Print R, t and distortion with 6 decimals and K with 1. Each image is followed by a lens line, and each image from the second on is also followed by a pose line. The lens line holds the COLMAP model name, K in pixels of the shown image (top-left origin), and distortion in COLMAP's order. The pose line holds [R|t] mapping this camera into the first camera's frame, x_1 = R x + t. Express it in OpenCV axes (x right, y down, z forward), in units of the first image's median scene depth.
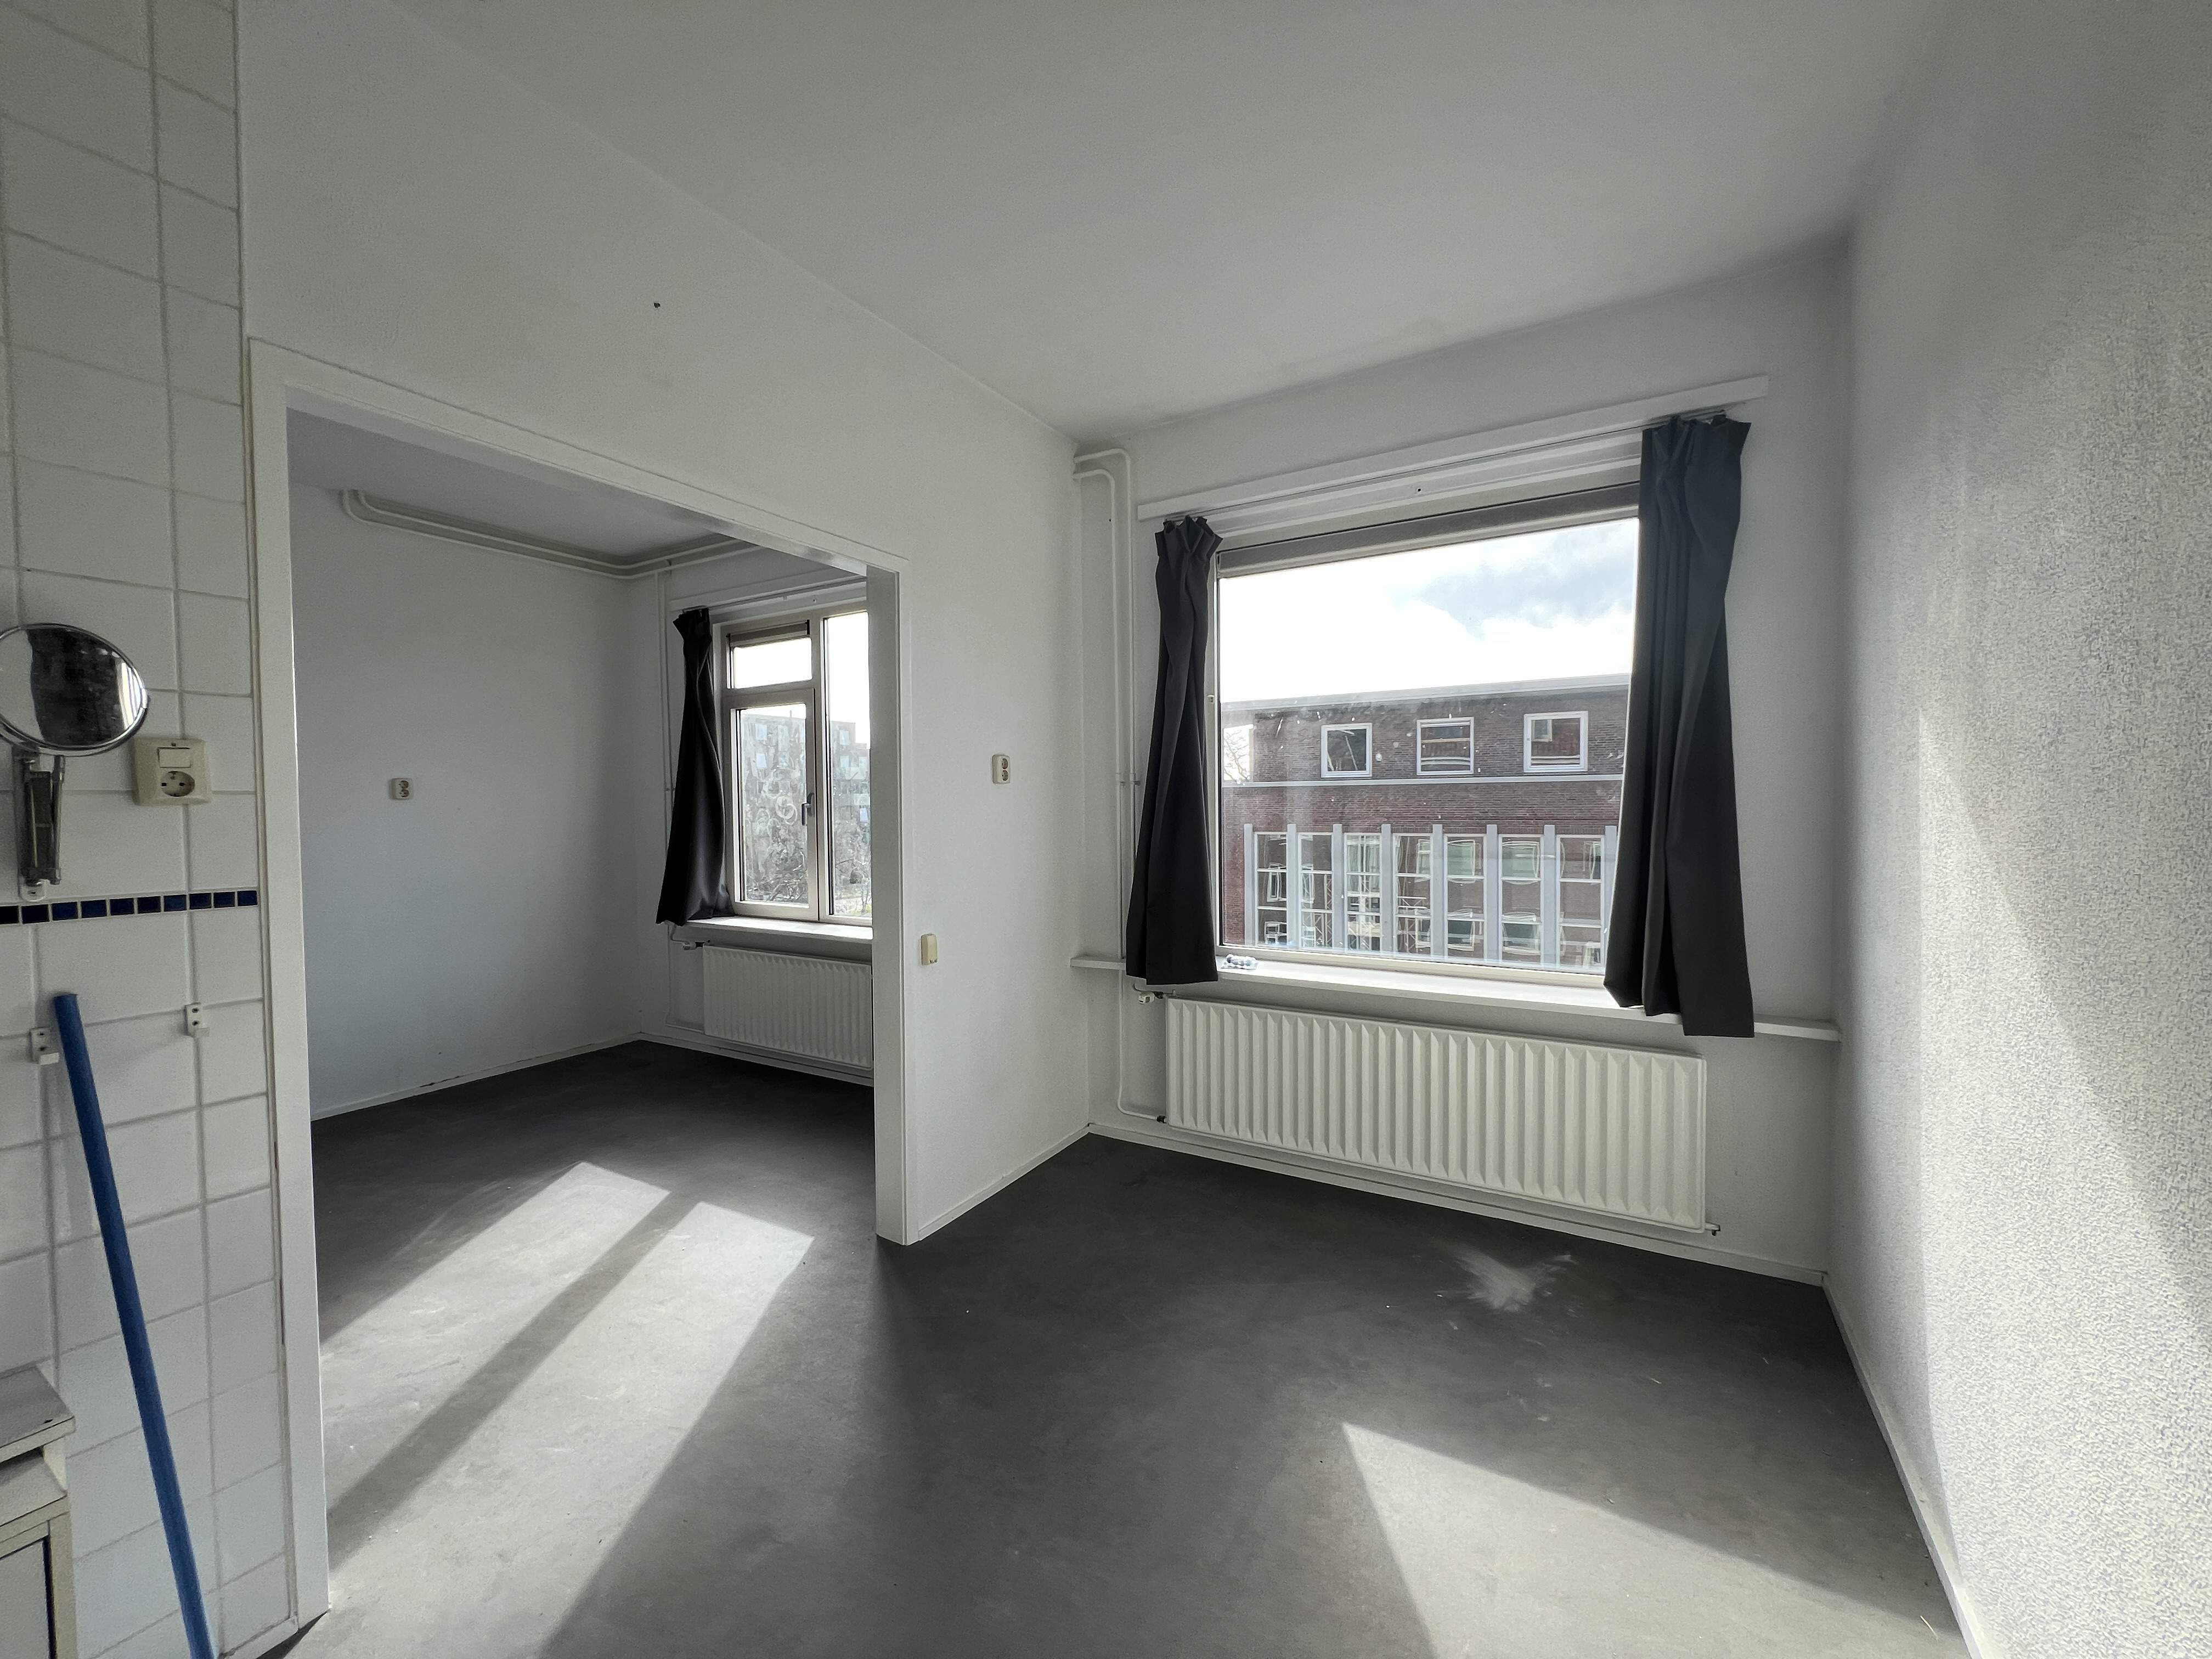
lens RADIAL K [[881.2, 0, 1101.8], [0, 881.2, 829.9], [0, 0, 1]] dist [-0.004310, -0.000593]
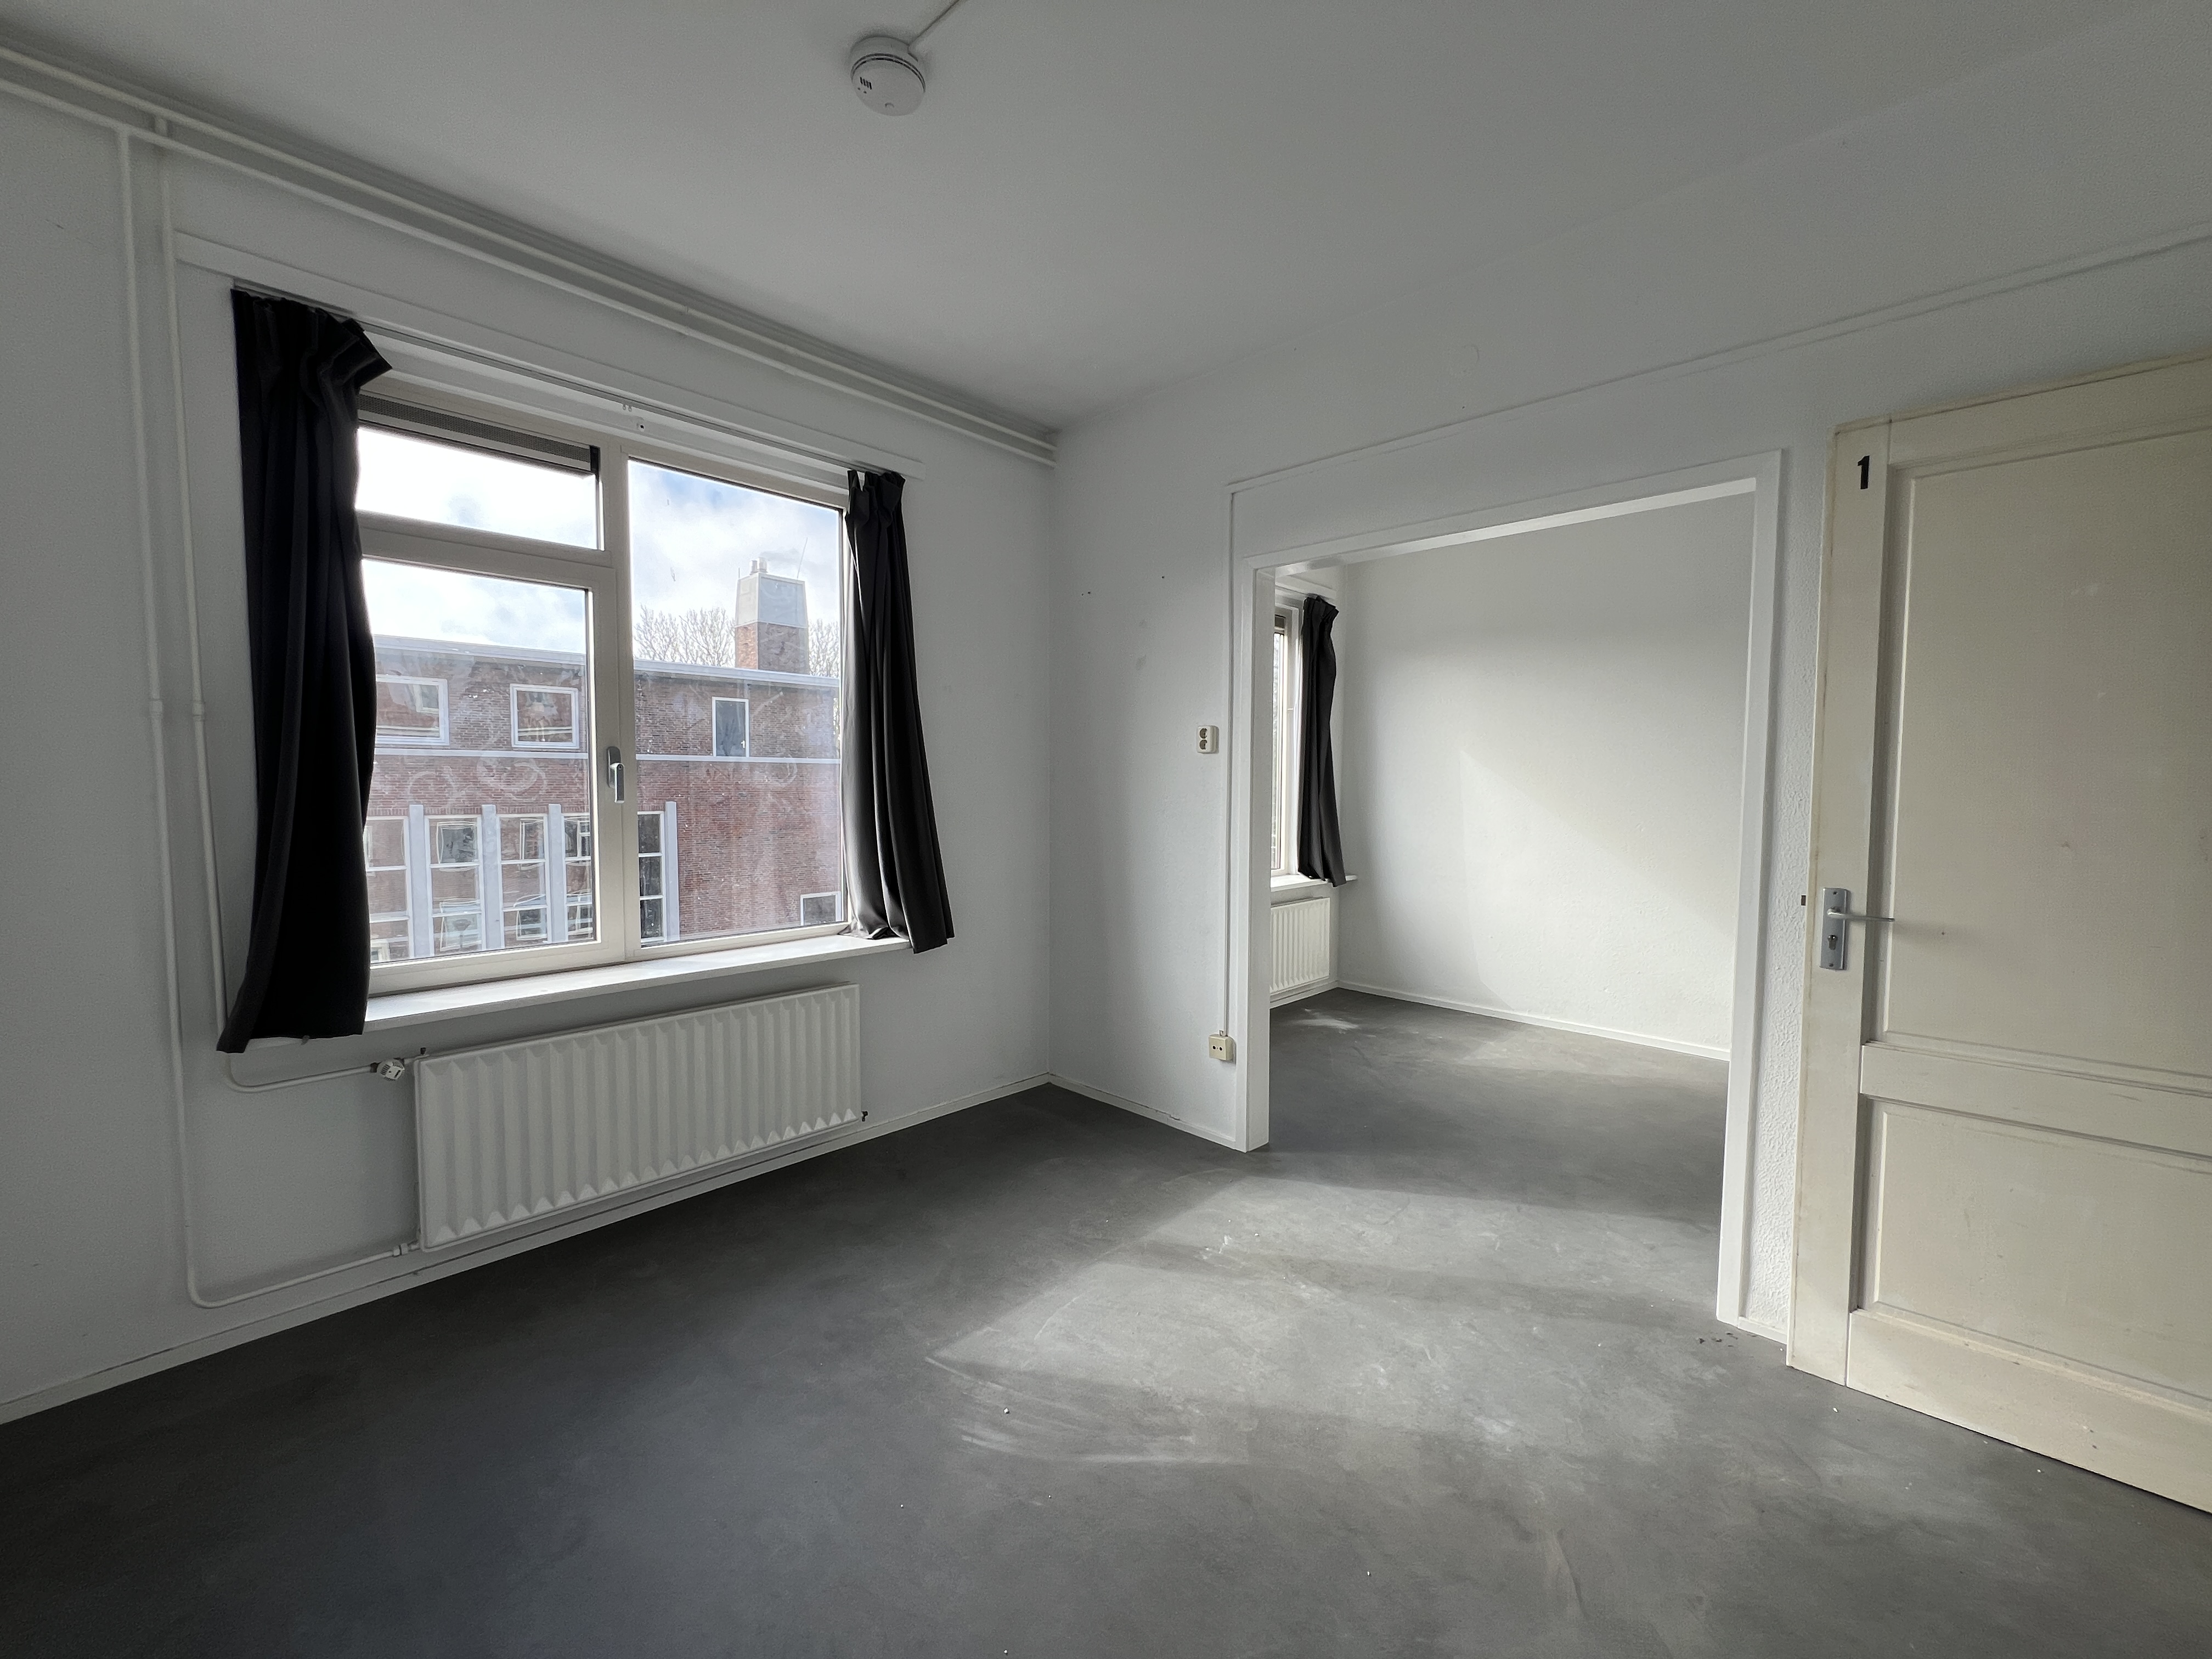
lens RADIAL K [[886.8, 0, 1110.7], [0, 886.8, 830.0], [0, 0, 1]] dist [0.001156, -0.000100]
pose [[0.228401, -0.041648, 0.972676, -1.422337], [0.021741, 0.999054, 0.037672, -0.003003], [-0.973324, 0.012543, 0.229090, 0.920729]]
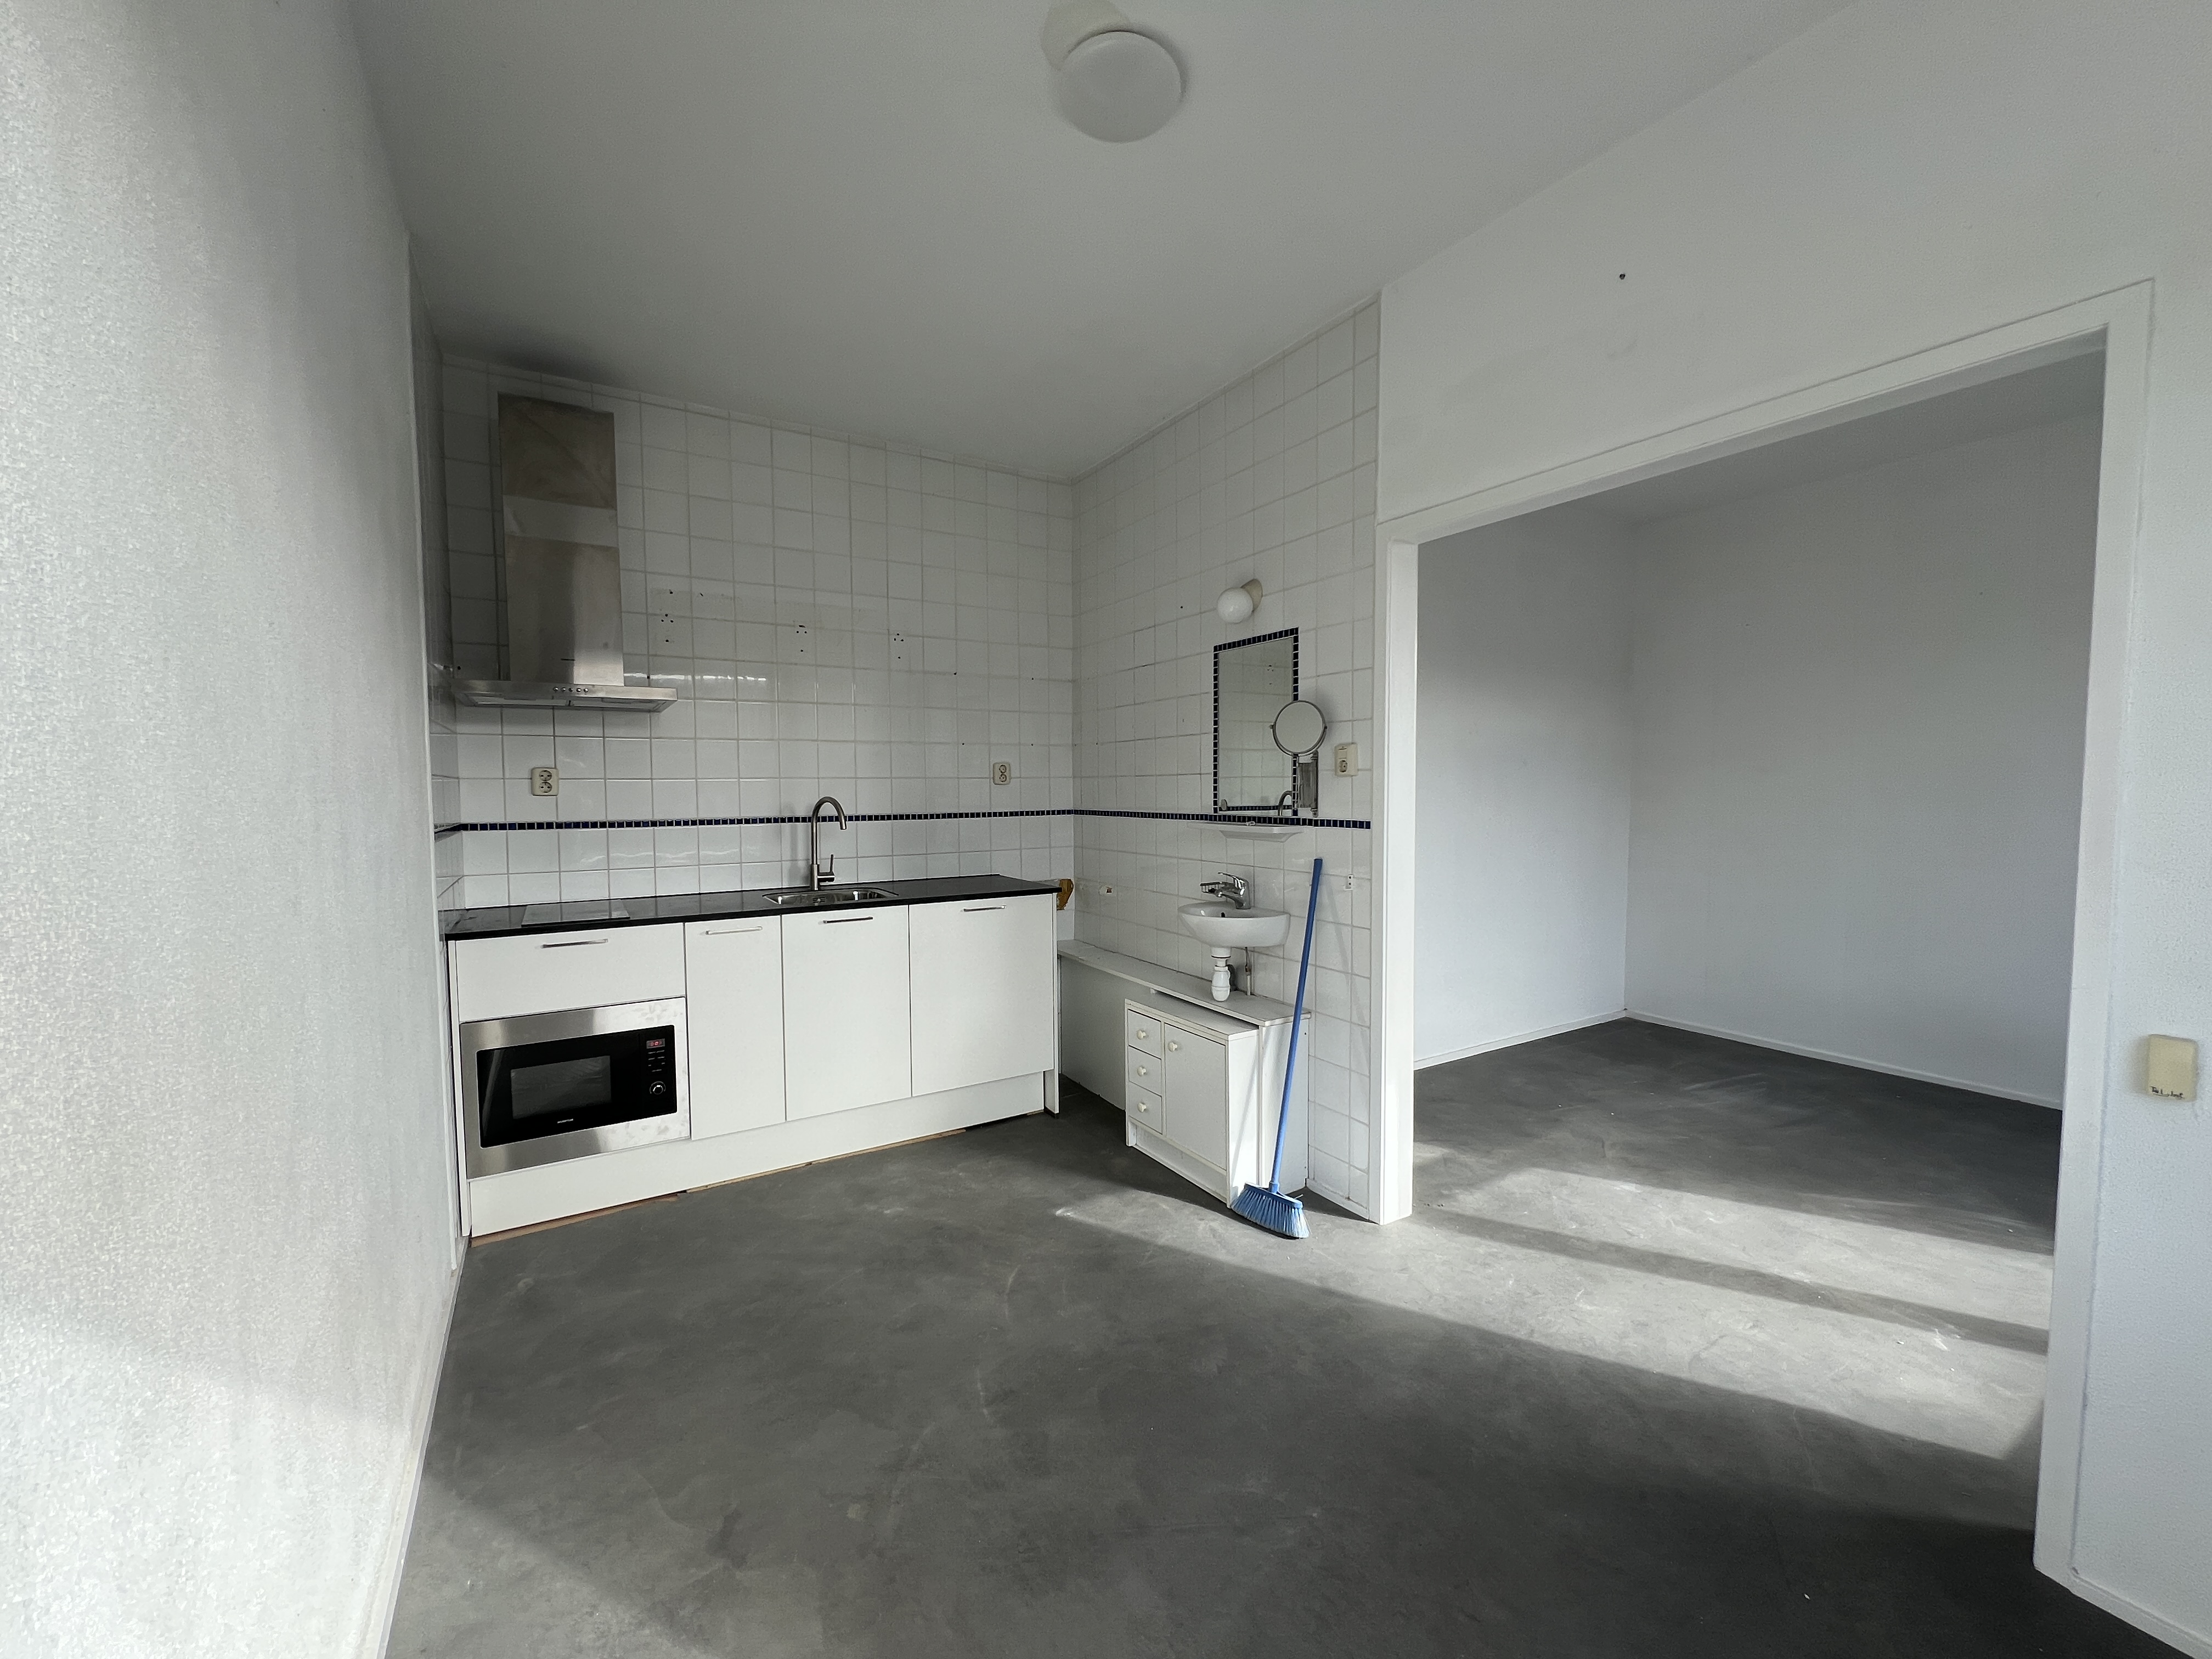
lens RADIAL K [[886.8, 0, 1112.3], [0, 886.8, 834.4], [0, 0, 1]] dist [0.001156, -0.000100]
pose [[-0.461662, 0.062165, -0.884875, 0.508708], [-0.013712, 0.996922, 0.077190, -0.022520], [0.886950, 0.047769, -0.459389, 0.714521]]
